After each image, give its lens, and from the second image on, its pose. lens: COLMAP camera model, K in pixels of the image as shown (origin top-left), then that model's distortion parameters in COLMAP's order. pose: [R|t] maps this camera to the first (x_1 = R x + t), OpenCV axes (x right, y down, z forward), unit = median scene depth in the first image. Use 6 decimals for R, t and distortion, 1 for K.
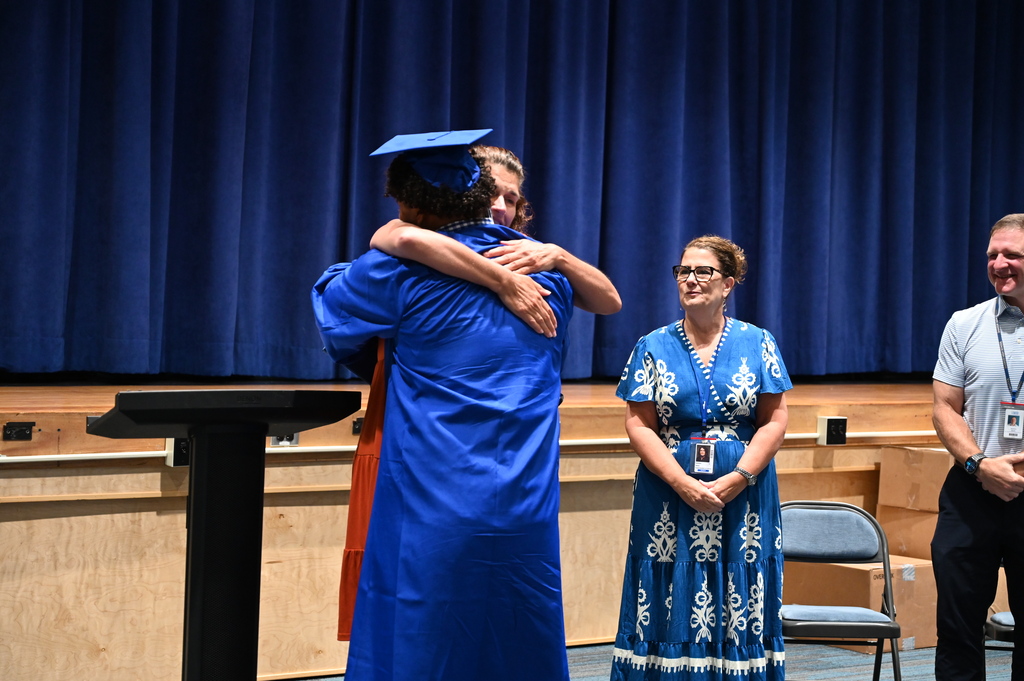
lens RADIAL K [[1979.8, 0, 462.2], [0, 1979.8, 341.2], [0, 0, 1]] dist [0.064944, -0.028448]
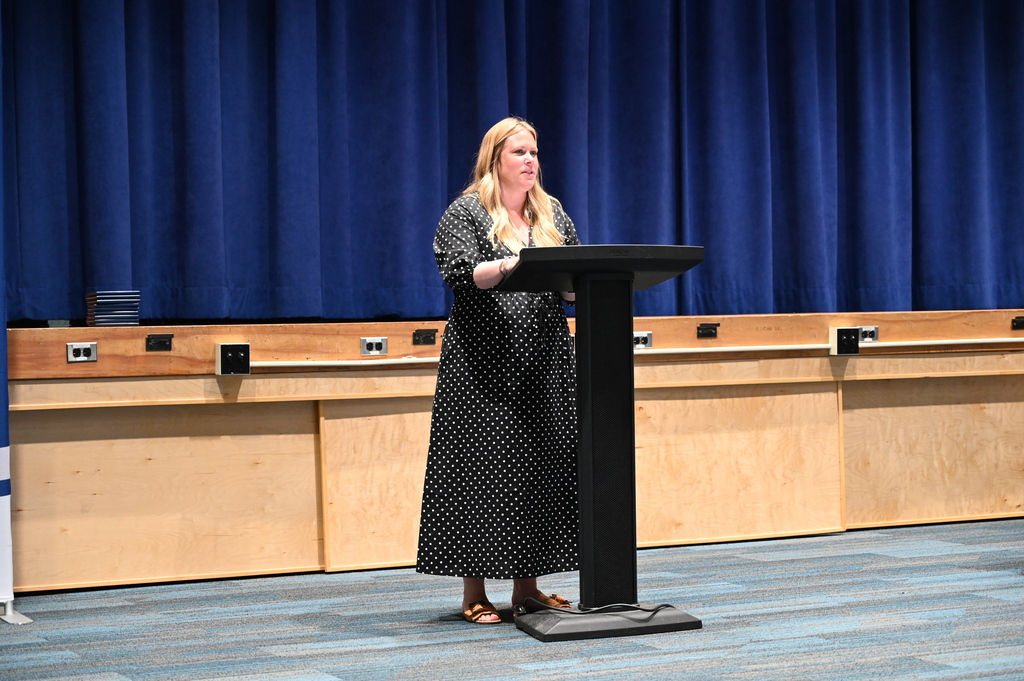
lens RADIAL K [[2072.8, 0, 512.0], [0, 2072.8, 340.5], [0, 0, 1]] dist [0.040124, -0.107604]
pose [[0.989039, -0.055359, -0.136884, 0.003858], [0.051894, 0.998239, -0.028750, 0.069444], [0.138234, 0.021332, 0.990170, -0.207453]]
